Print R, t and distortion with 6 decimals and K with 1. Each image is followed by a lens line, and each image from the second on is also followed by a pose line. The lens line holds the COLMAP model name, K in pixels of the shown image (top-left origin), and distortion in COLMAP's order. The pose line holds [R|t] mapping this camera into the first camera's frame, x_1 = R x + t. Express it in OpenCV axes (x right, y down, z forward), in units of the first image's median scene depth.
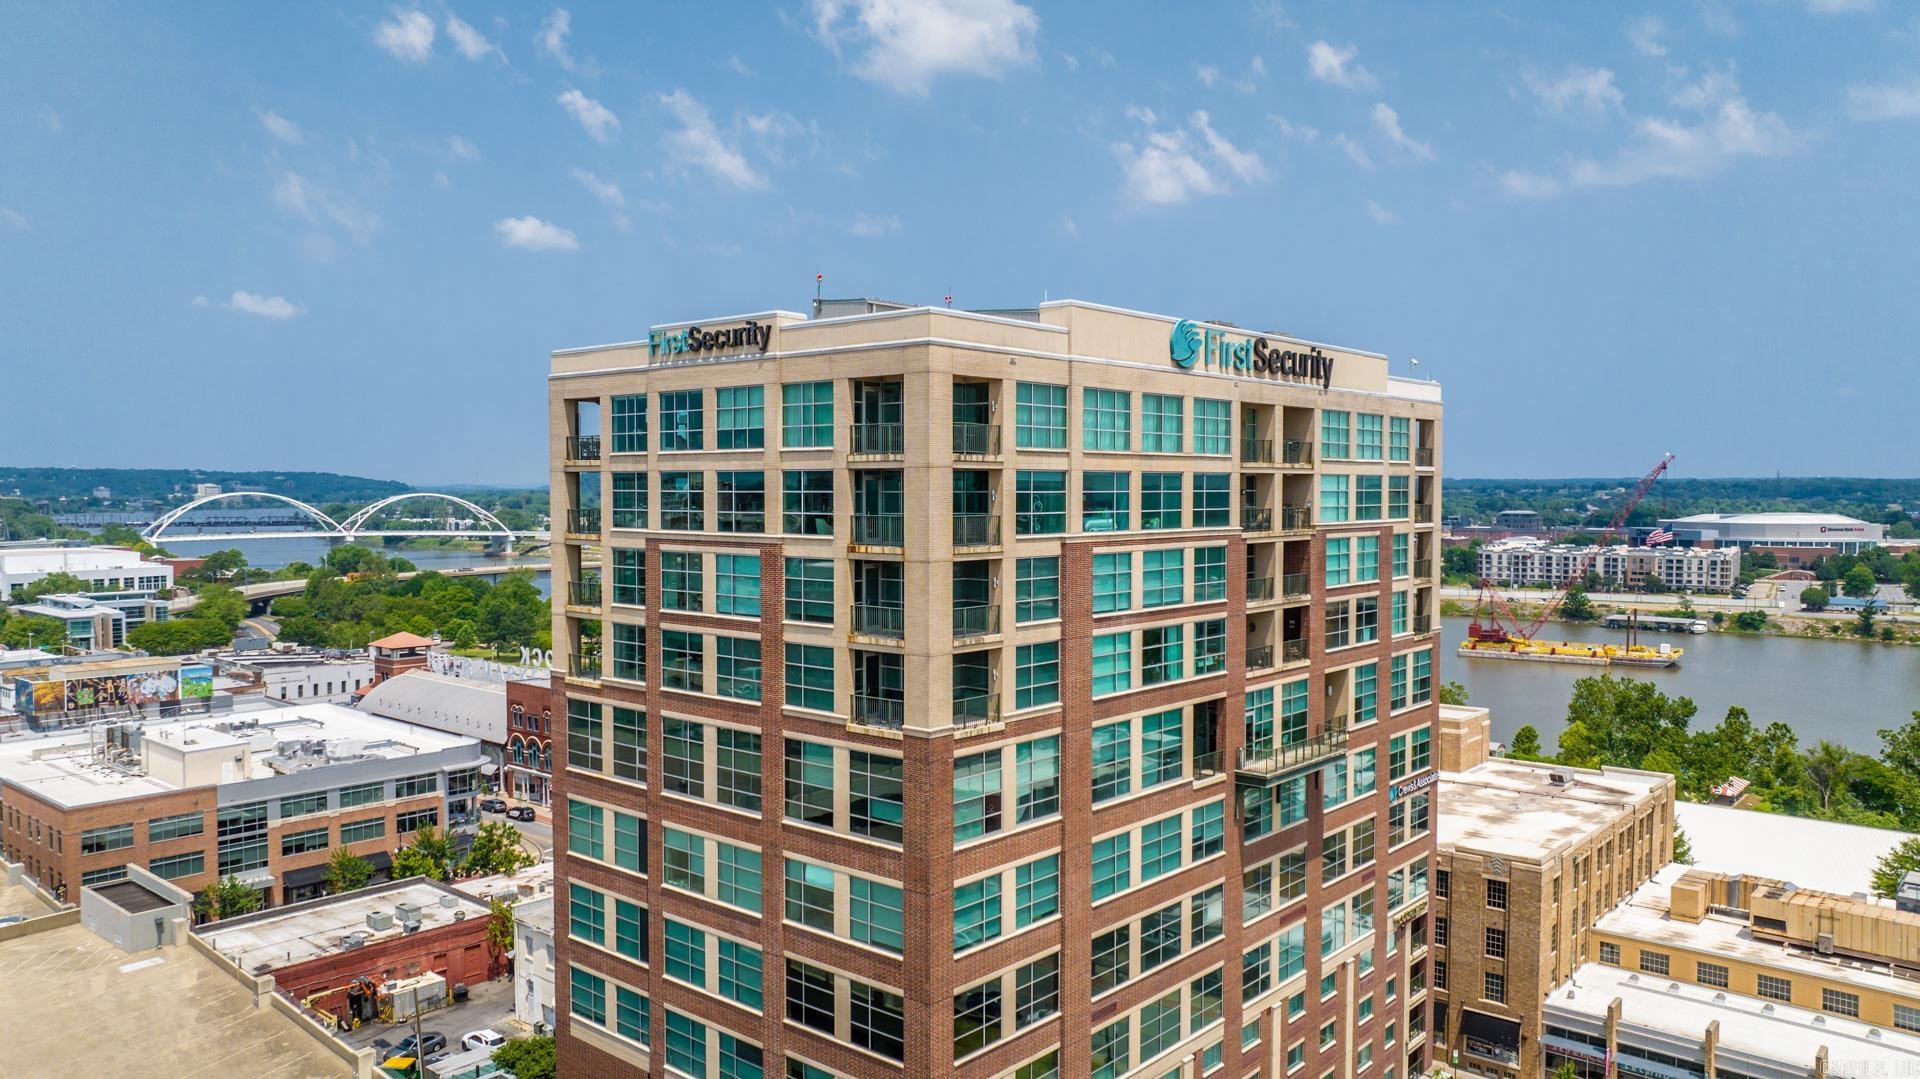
lens RADIAL K [[1345.8, 0, 960.0], [0, 1345.8, 539.5], [0, 0, 1]] dist [-0.005177, -0.003335]
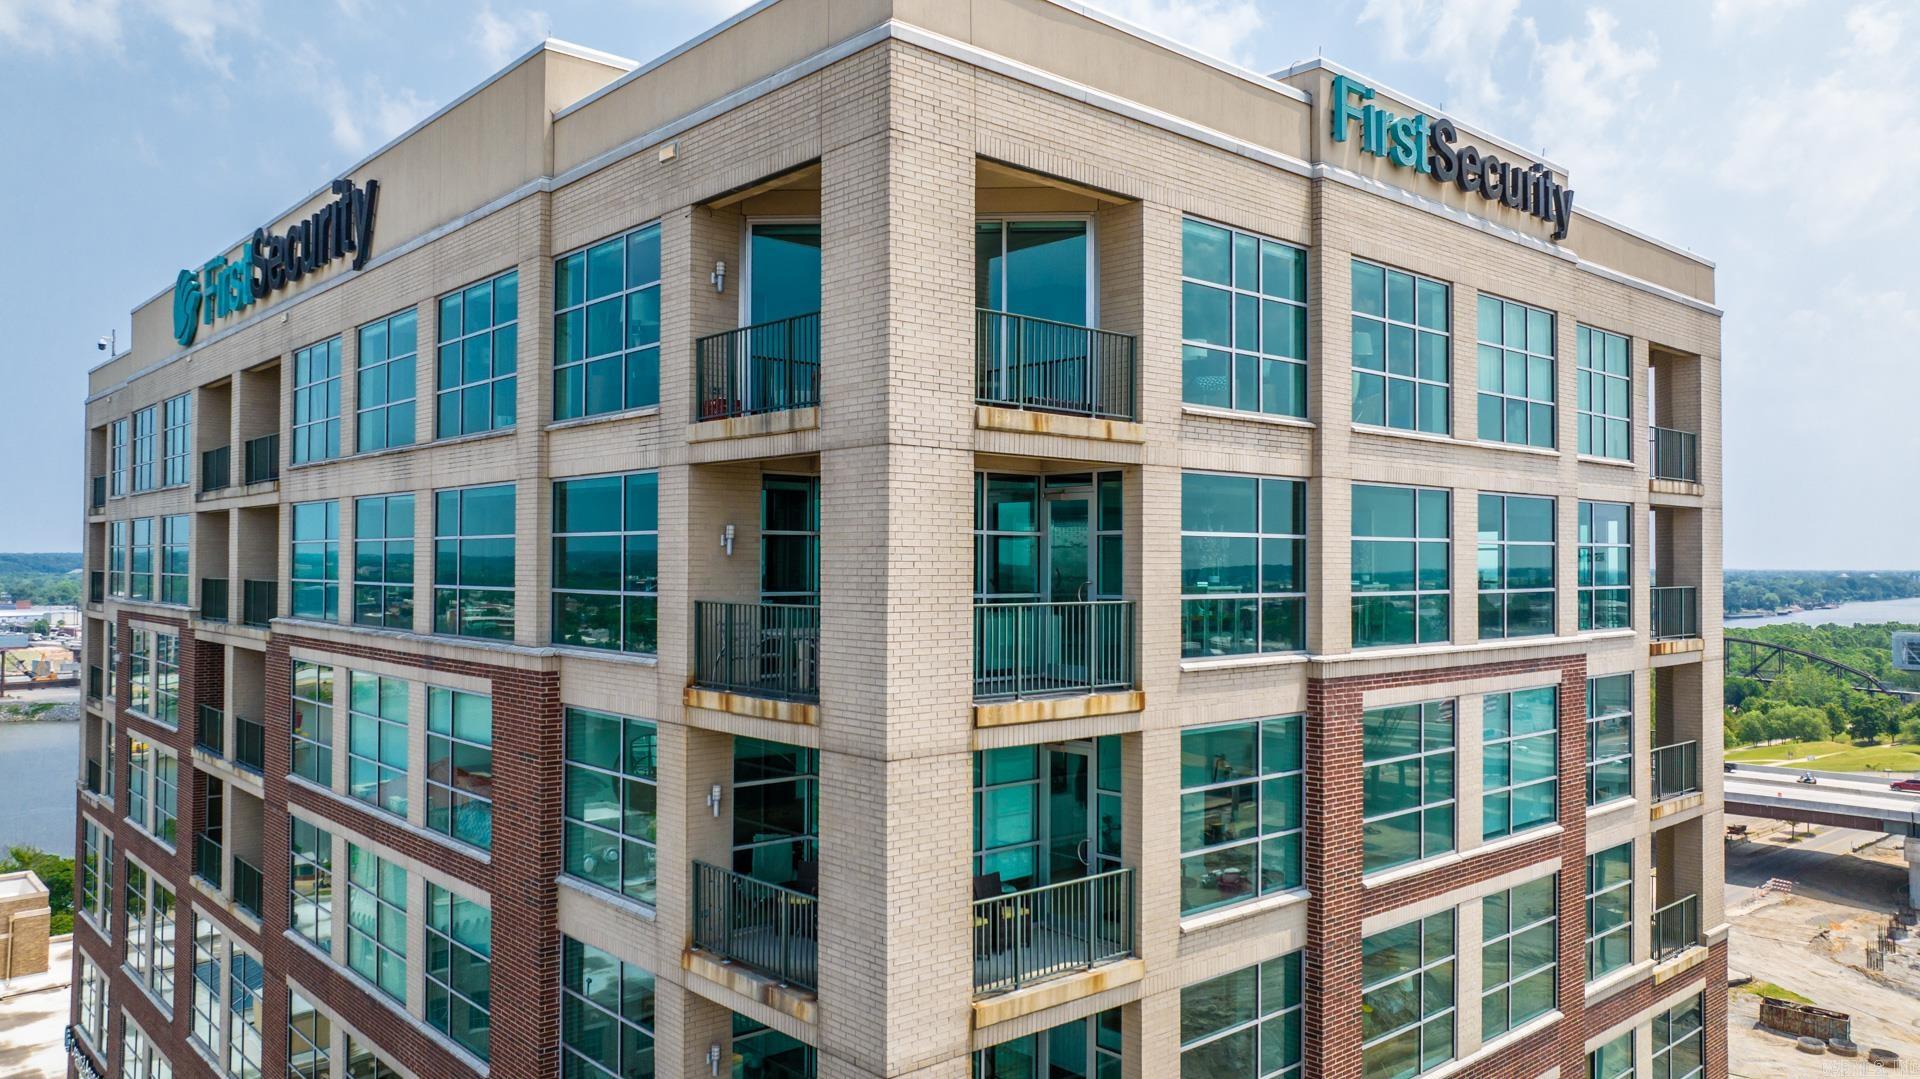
lens RADIAL K [[1345.8, 0, 960.0], [0, 1345.8, 539.5], [0, 0, 1]] dist [-0.005177, -0.003335]
pose [[0.125699, 0.008870, 0.992029, -0.616098], [0.033955, 0.999336, -0.013238, -0.036813], [-0.991487, 0.035348, 0.125314, 1.125202]]
